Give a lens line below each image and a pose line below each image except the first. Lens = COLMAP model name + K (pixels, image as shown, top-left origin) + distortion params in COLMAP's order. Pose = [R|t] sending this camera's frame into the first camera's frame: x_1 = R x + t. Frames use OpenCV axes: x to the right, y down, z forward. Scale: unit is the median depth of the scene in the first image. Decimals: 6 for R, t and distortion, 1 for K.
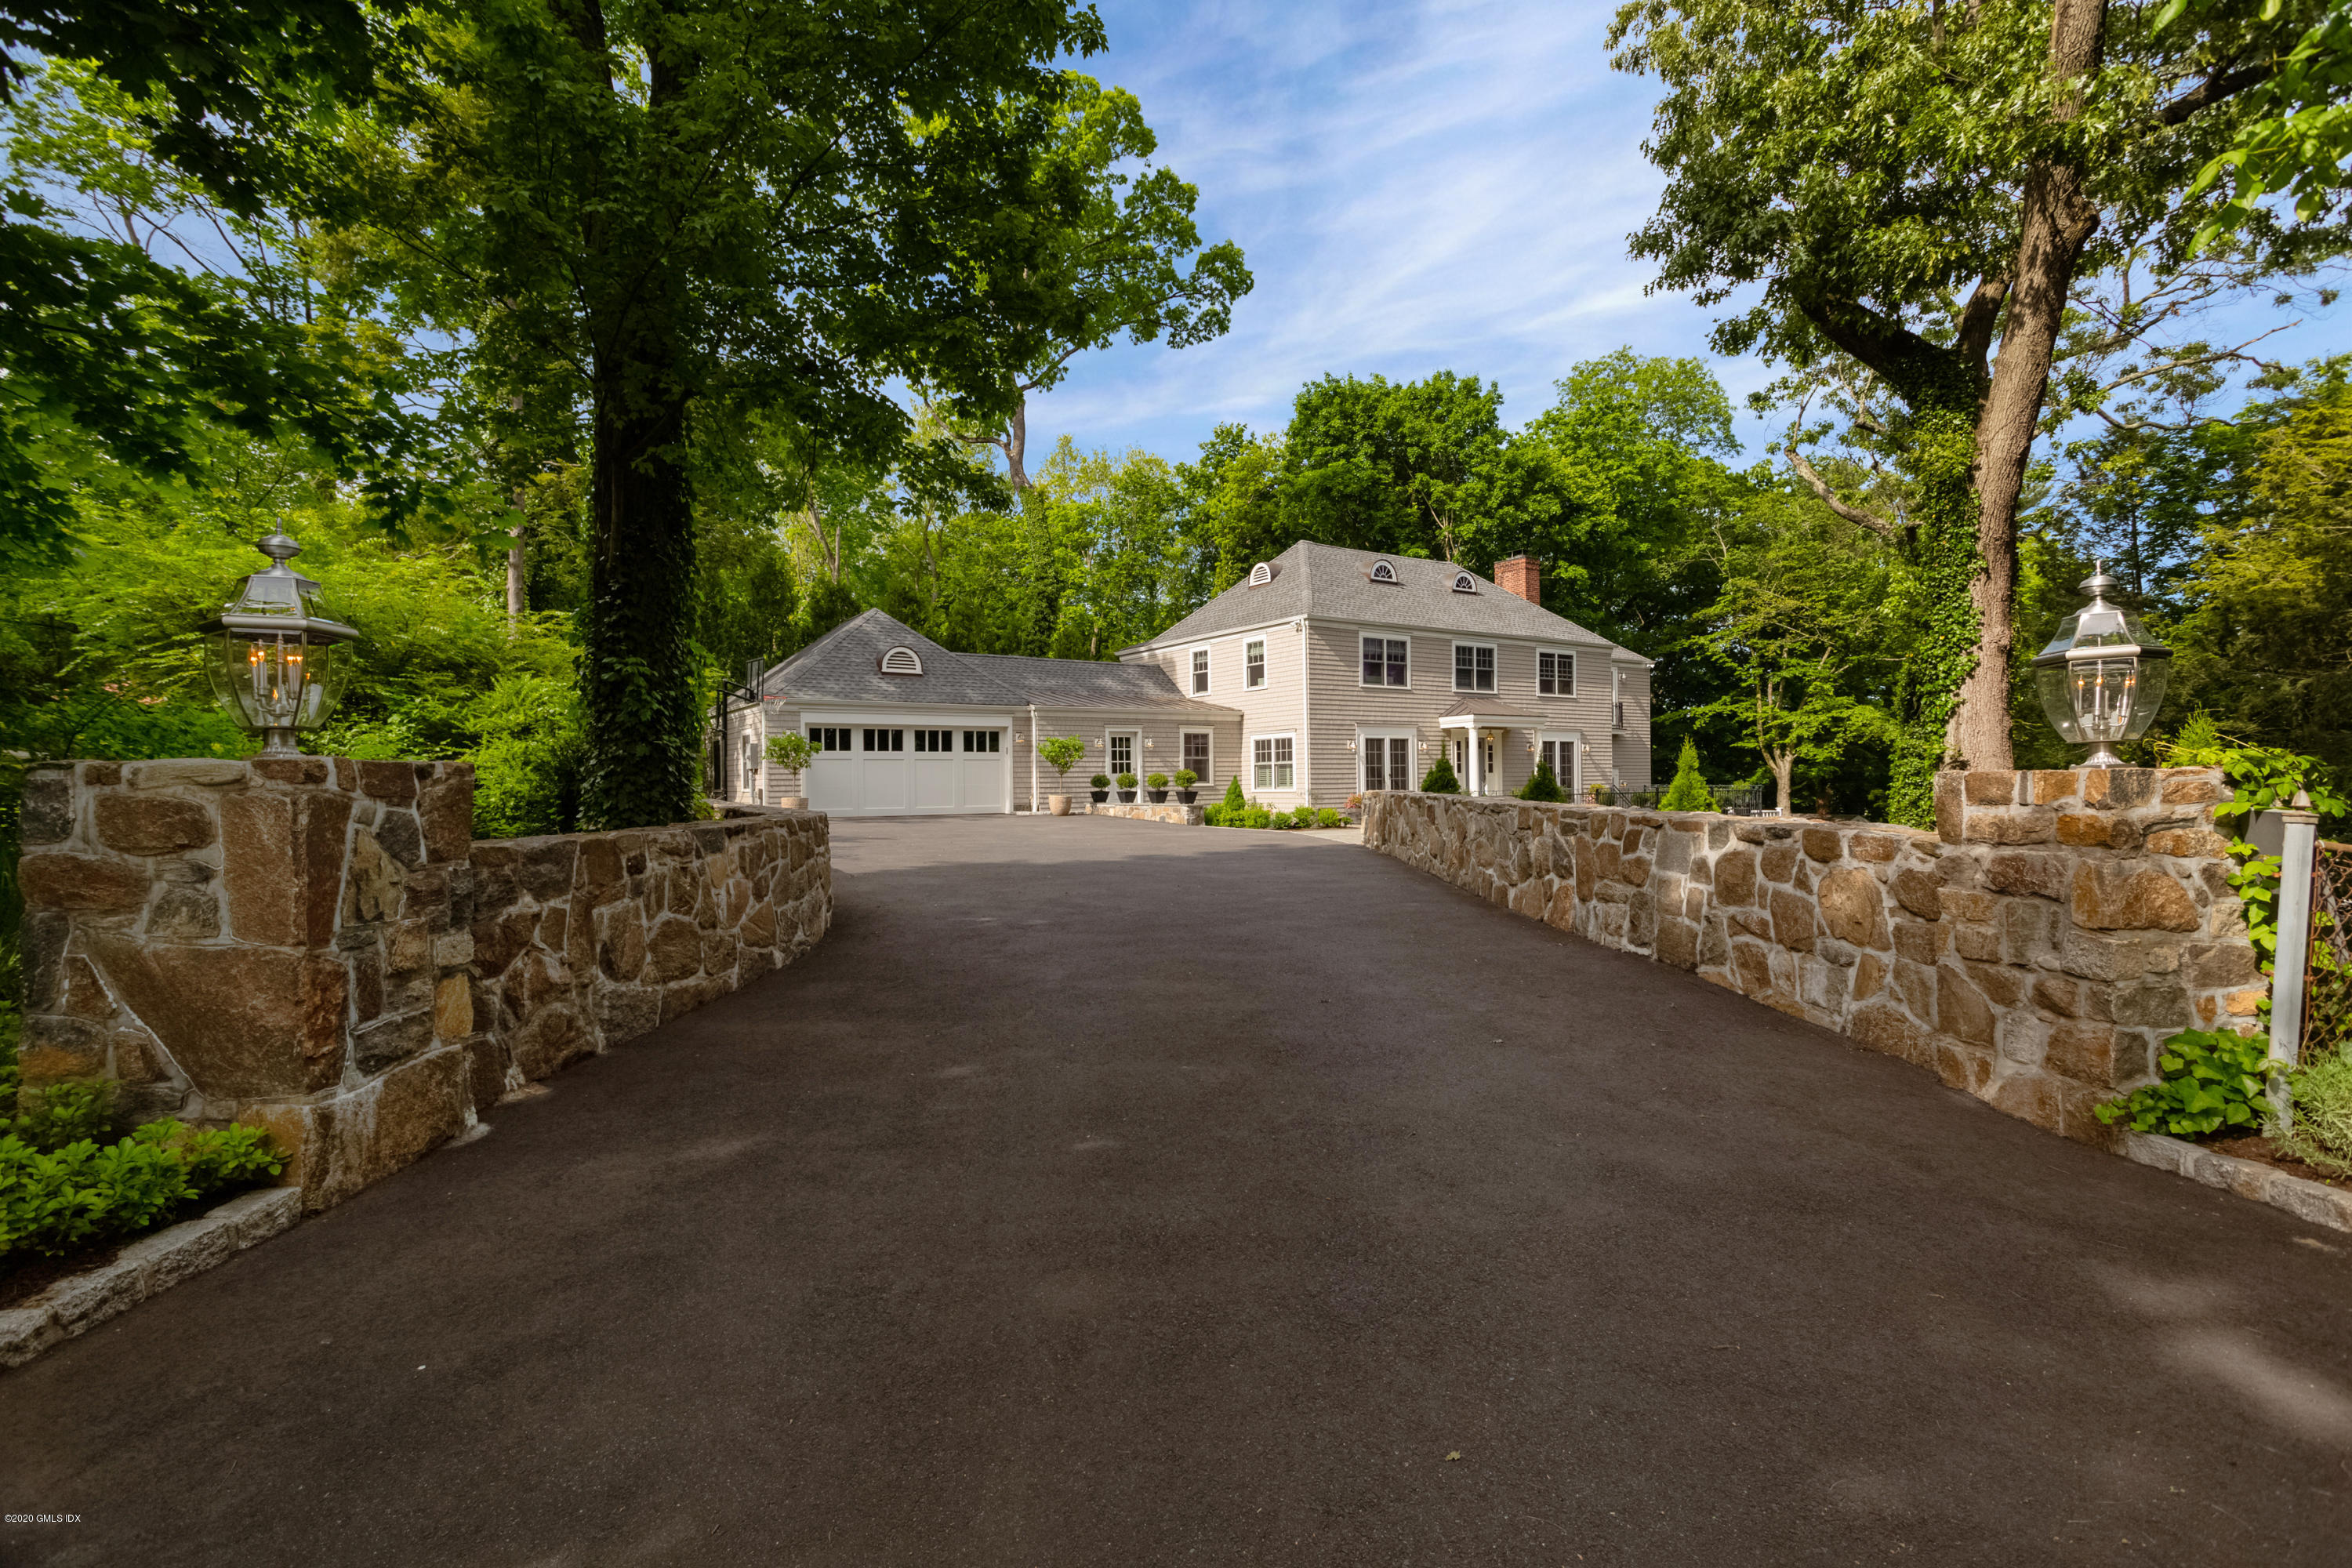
lens RADIAL K [[1106.9, 0, 1180.6], [0, 1106.9, 777.2], [0, 0, 1]] dist [0.001648, 0.001290]
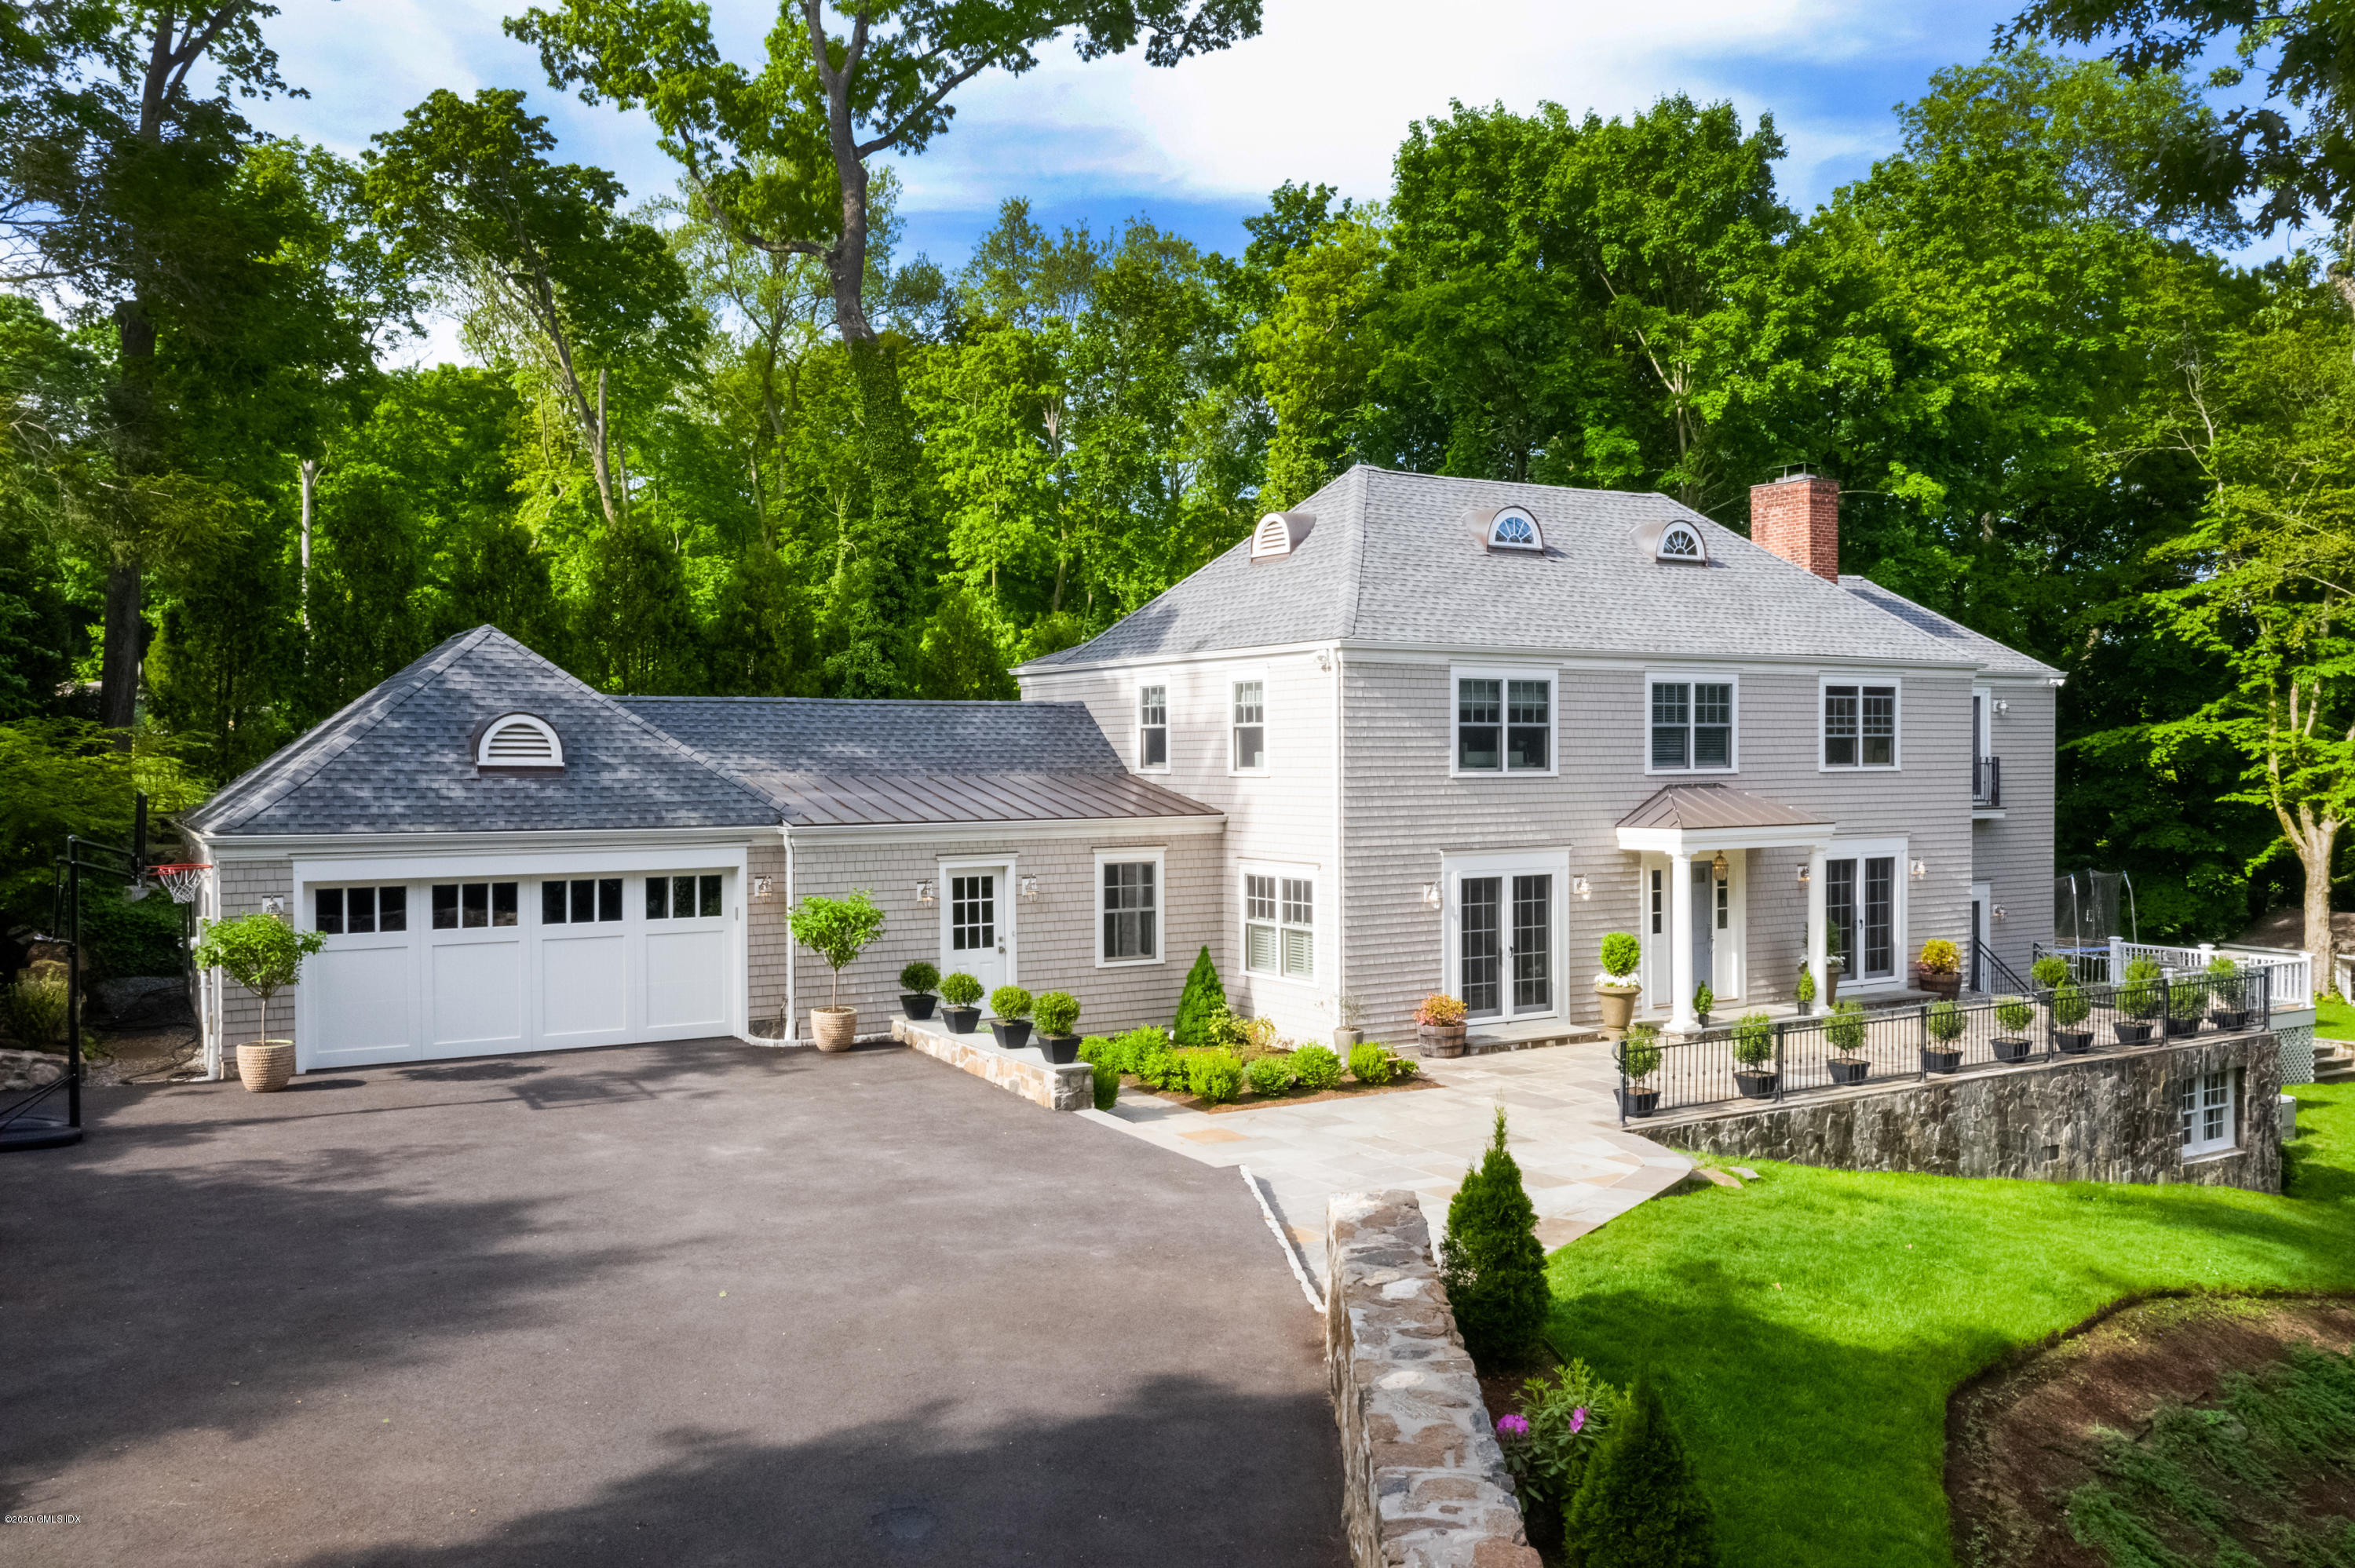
lens RADIAL K [[1877.0, 0, 1179.6], [0, 1877.0, 787.6], [0, 0, 1]] dist [0.013648, -0.021031]
pose [[0.998884, 0.006545, -0.046777, 0.052975], [-0.005631, 0.999791, 0.019653, -0.062191], [0.046896, -0.019367, 0.998712, 0.096526]]
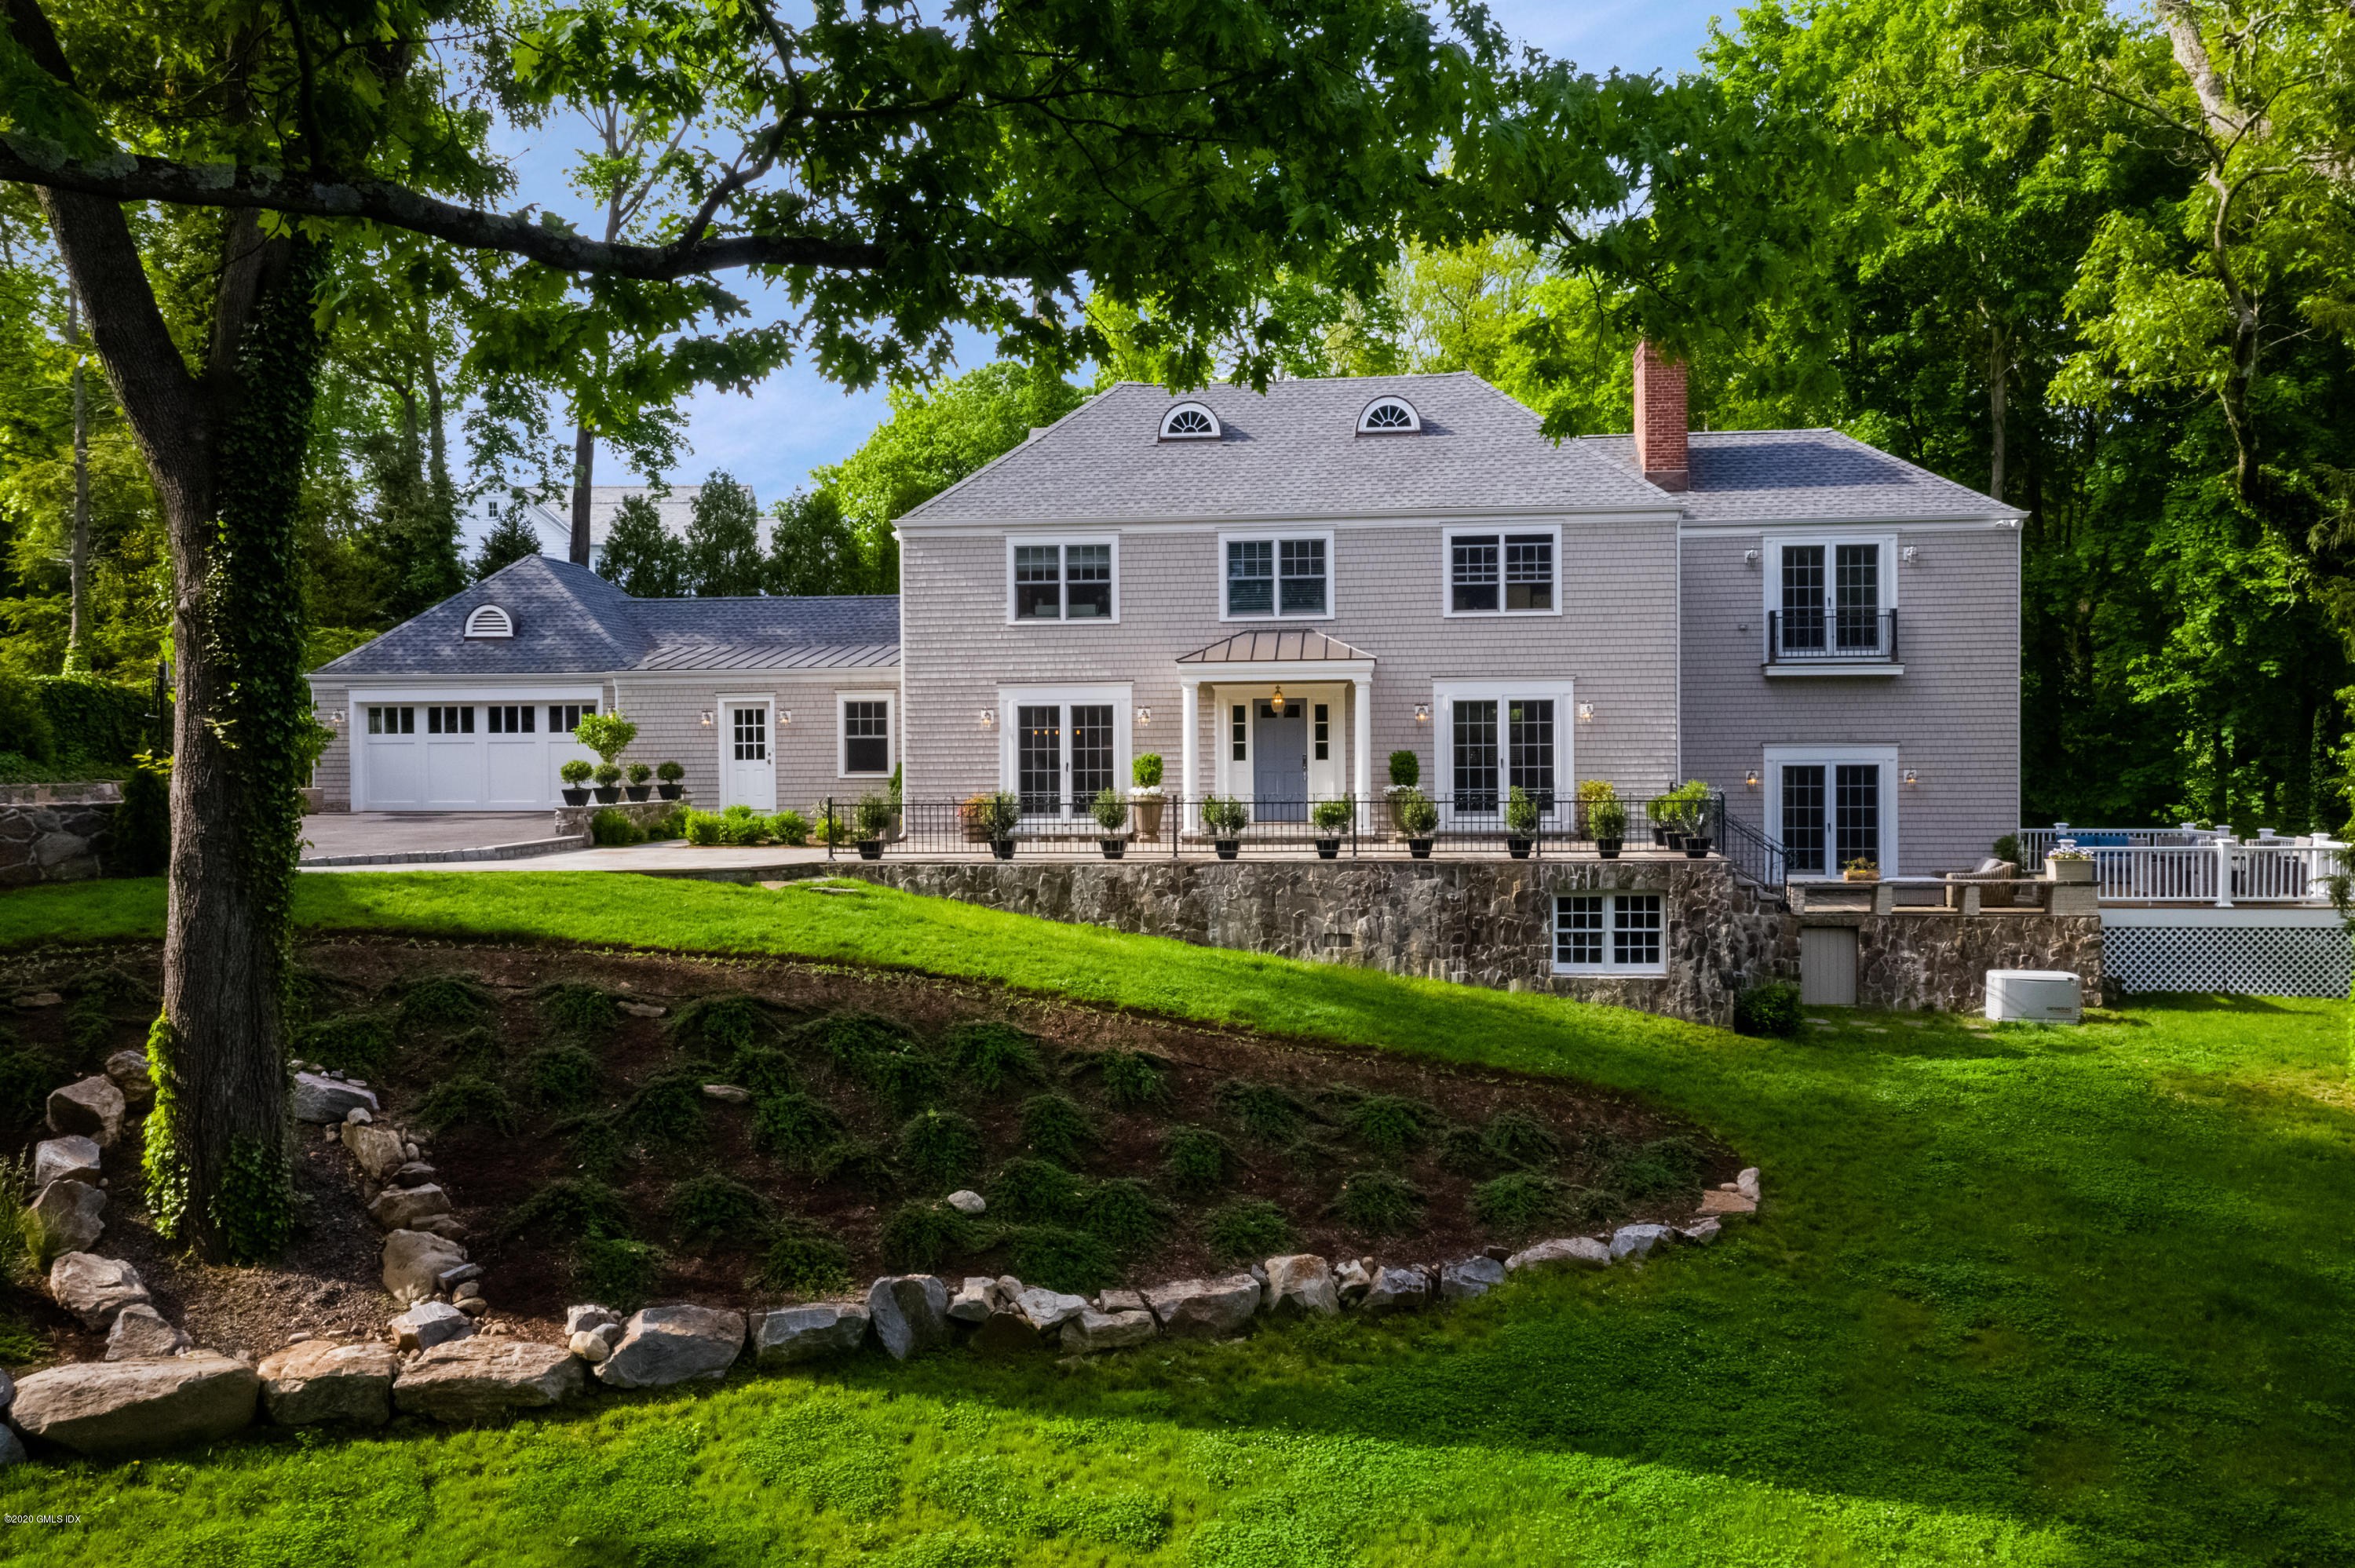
lens RADIAL K [[1877.0, 0, 1159.8], [0, 1877.0, 781.3], [0, 0, 1]] dist [0.013648, -0.021031]
pose [[0.755418, 0.014252, -0.655089, 0.624206], [0.001100, 0.999734, 0.023018, -0.011358], [0.655243, -0.018109, 0.755201, 0.164985]]
